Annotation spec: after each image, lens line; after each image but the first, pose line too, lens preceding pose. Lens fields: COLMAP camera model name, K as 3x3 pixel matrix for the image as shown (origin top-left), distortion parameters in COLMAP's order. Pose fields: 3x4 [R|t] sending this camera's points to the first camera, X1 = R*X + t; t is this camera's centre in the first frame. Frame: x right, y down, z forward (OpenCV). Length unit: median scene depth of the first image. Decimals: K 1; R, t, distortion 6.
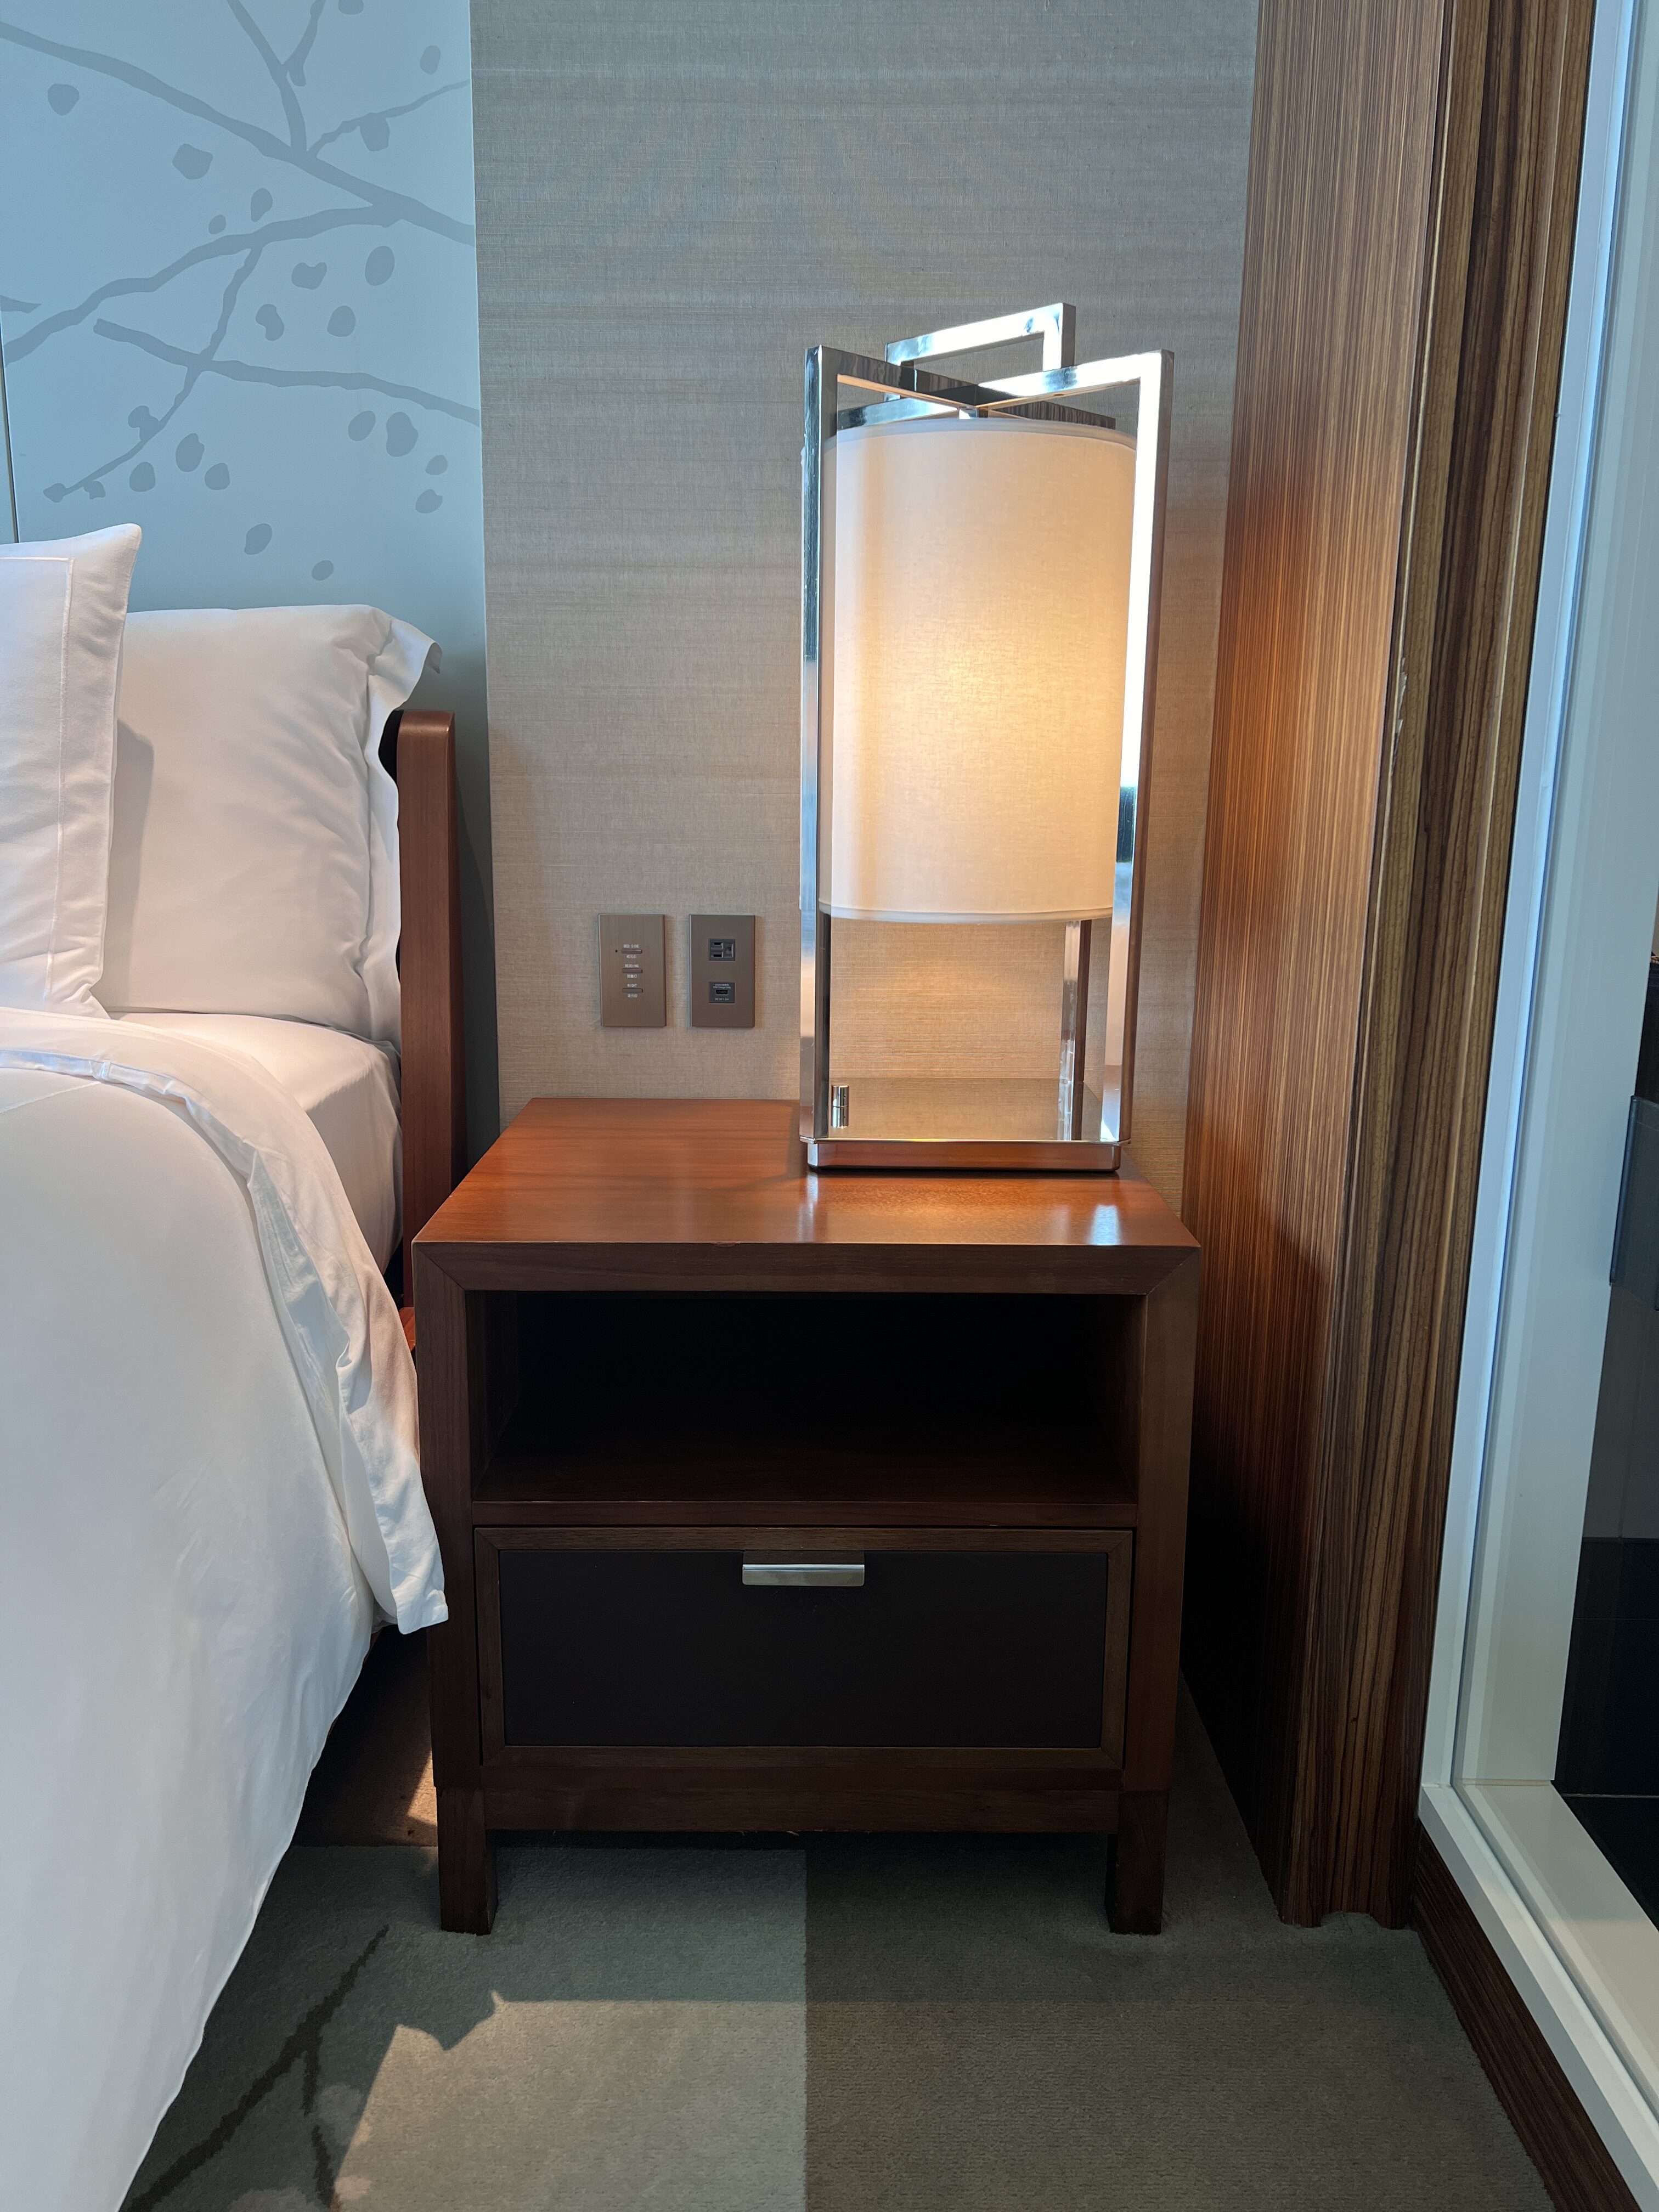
lens RADIAL K [[1641.9, 0, 839.3], [0, 1641.9, 1128.2], [0, 0, 1]] dist [0.067589, -0.089747]
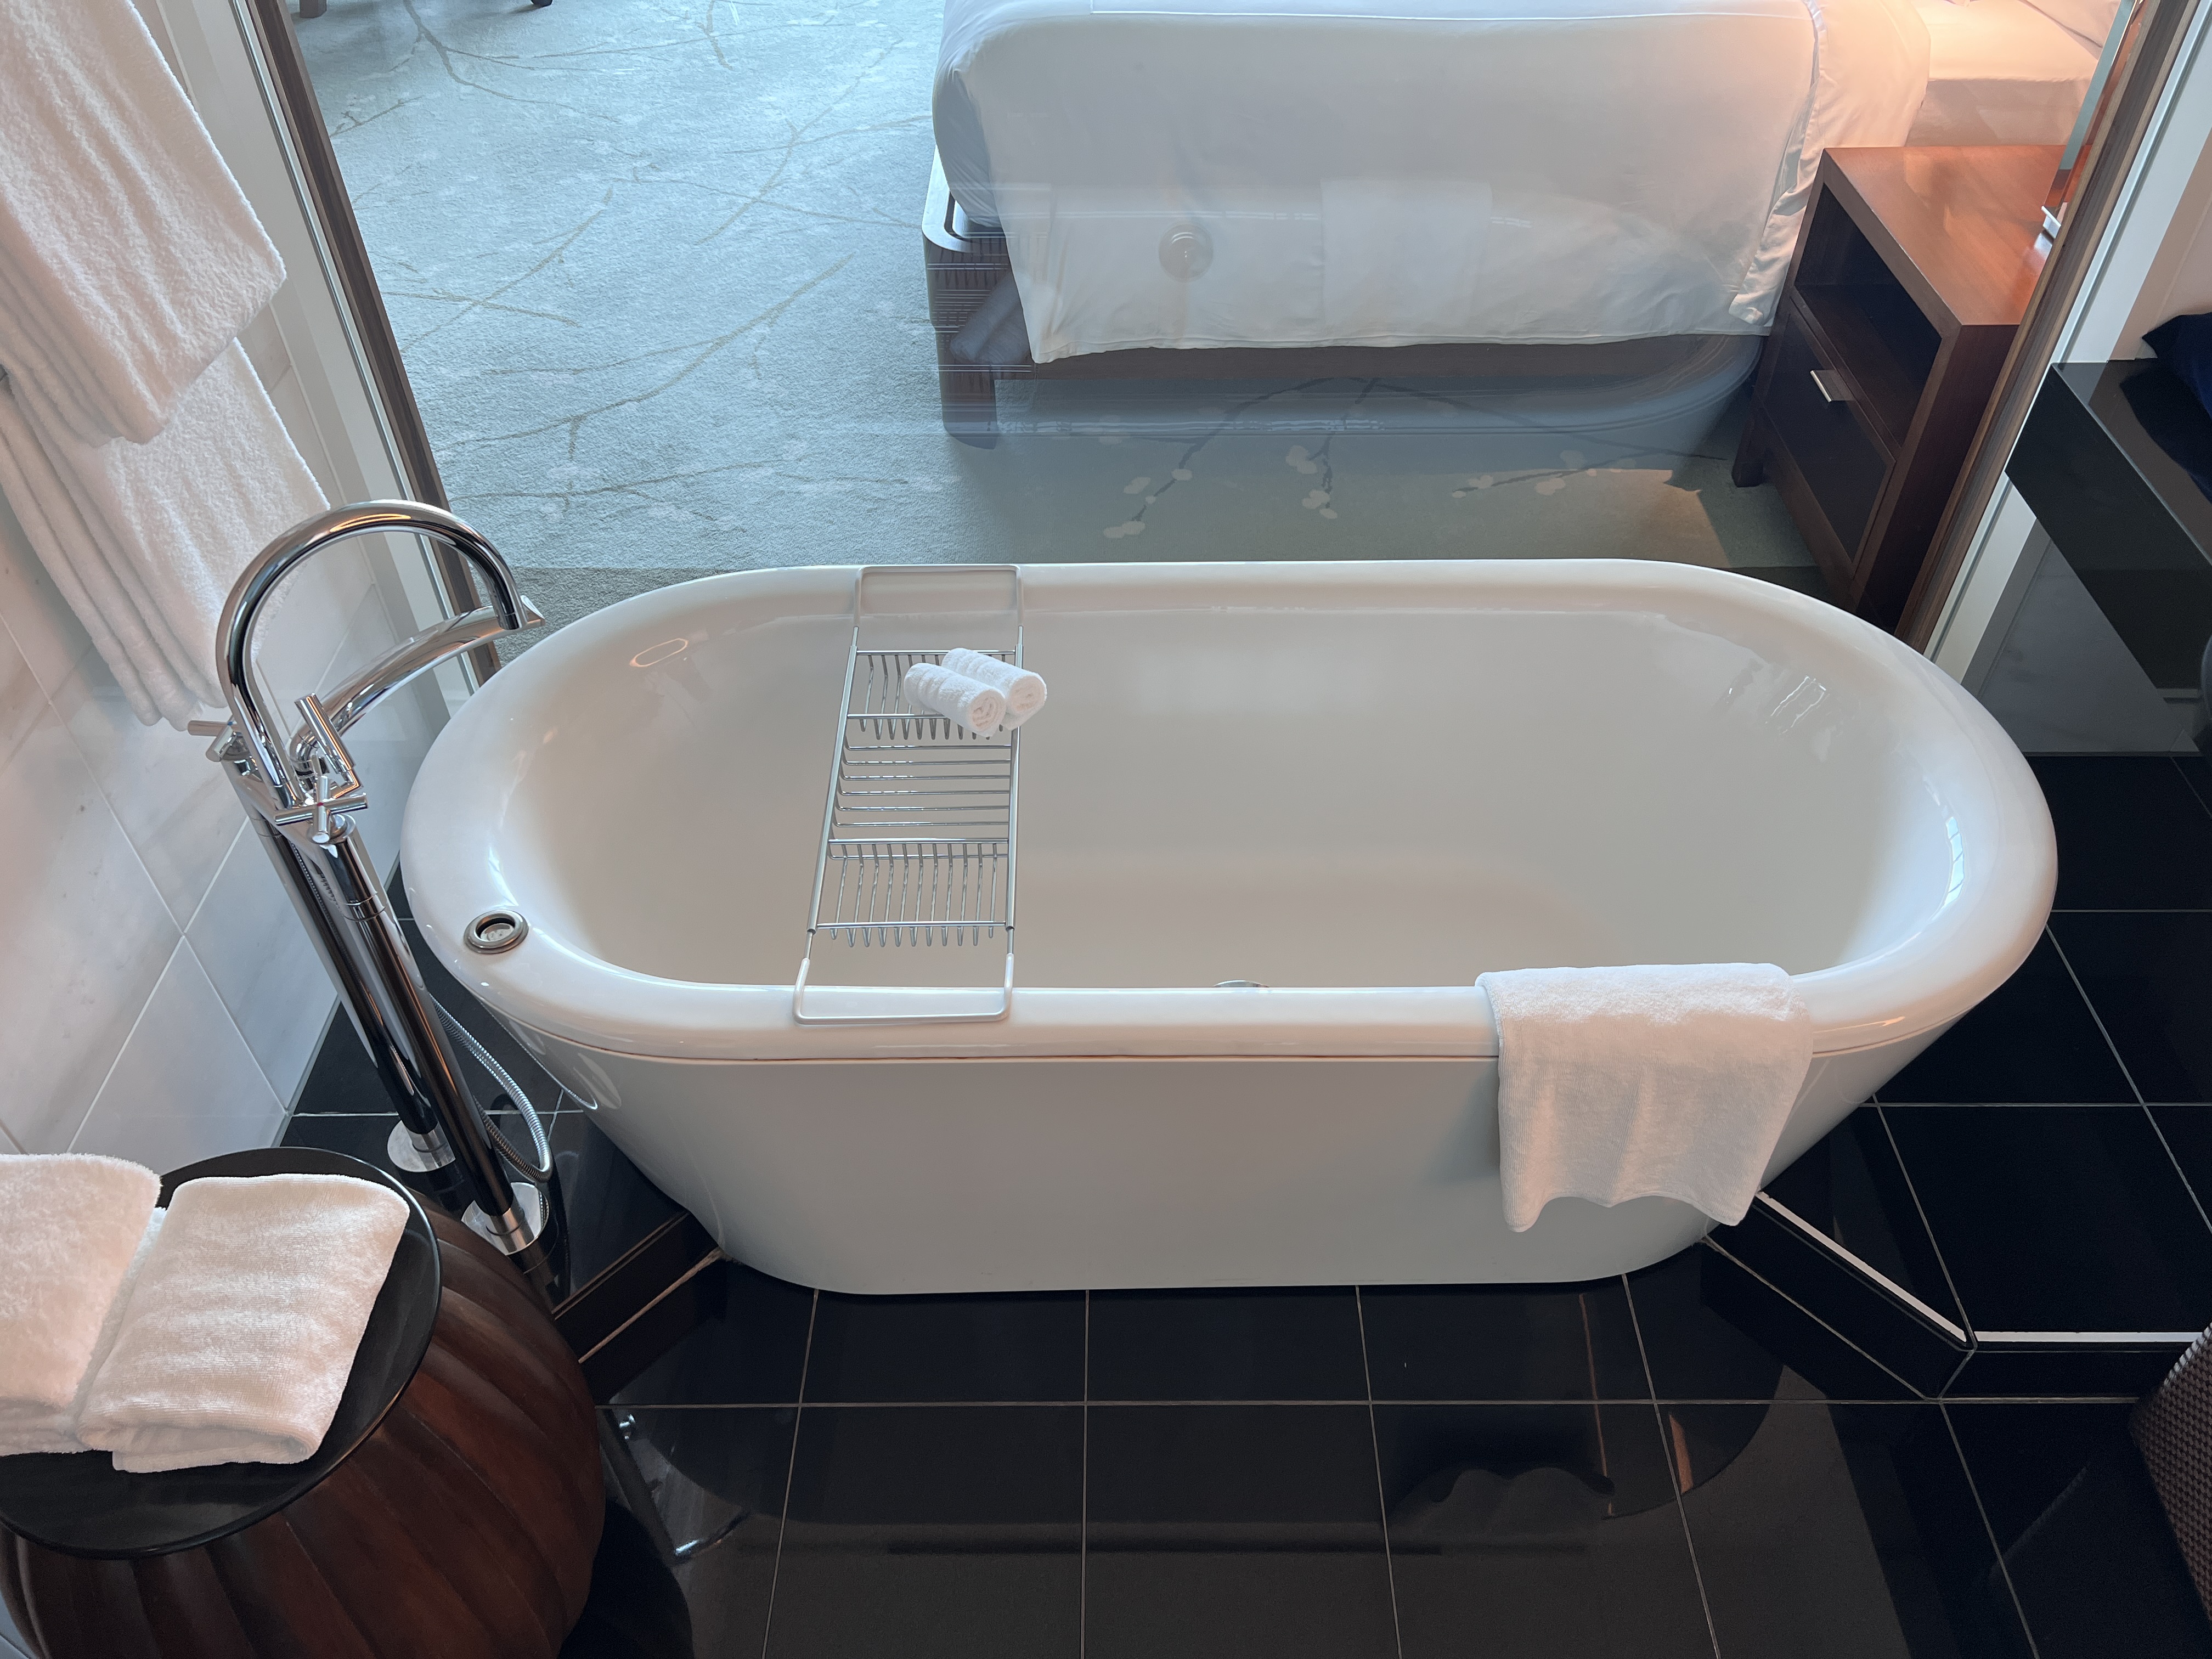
lens RADIAL K [[1672.4, 0, 1135.5], [0, 1672.4, 839.7], [0, 0, 1]] dist [0.047614, -0.050923]
pose [[0.004199, 0.679442, -0.733717, 1.872879], [-0.208413, 0.718206, 0.663886, -0.531907], [0.978032, 0.150128, 0.144620, -0.037651]]
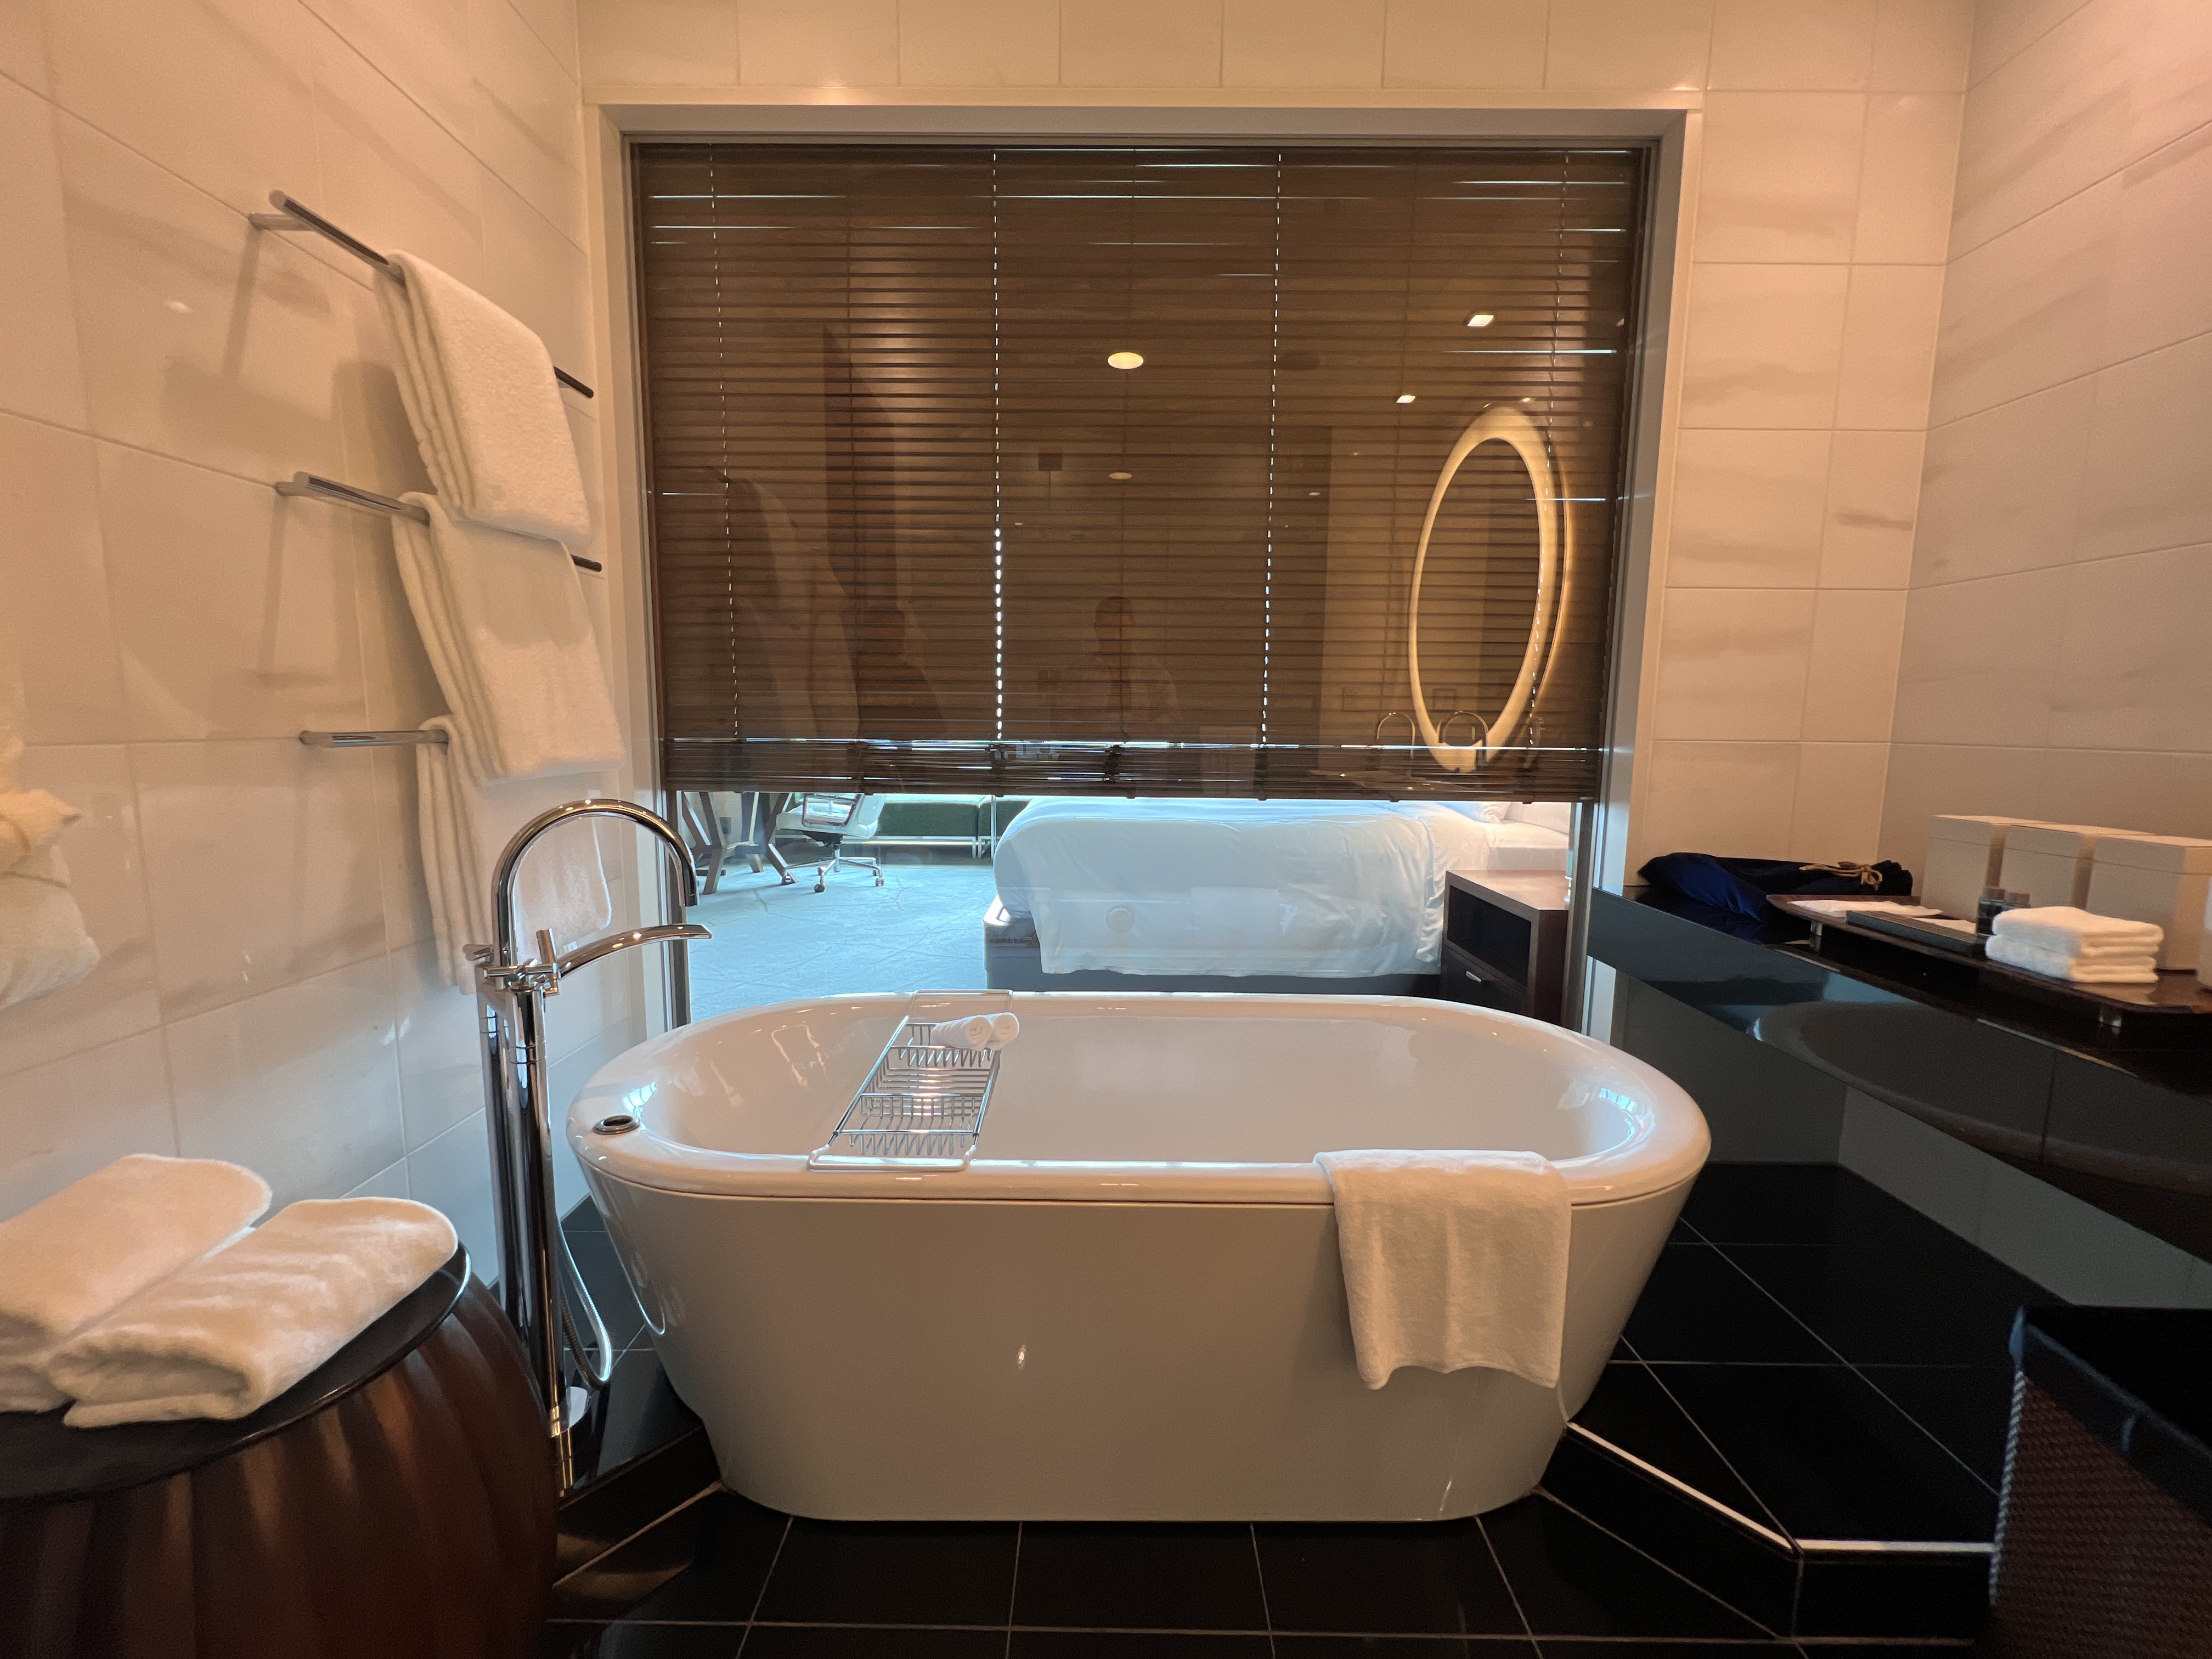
lens RADIAL K [[886.1, 0, 1100.6], [0, 886.1, 829.7], [0, 0, 1]] dist [-0.001634, 0.003191]
pose [[-0.011890, 0.098385, -0.995077, 1.897894], [-0.212826, 0.972097, 0.098656, -0.064786], [0.977018, 0.212951, 0.009380, 0.112458]]
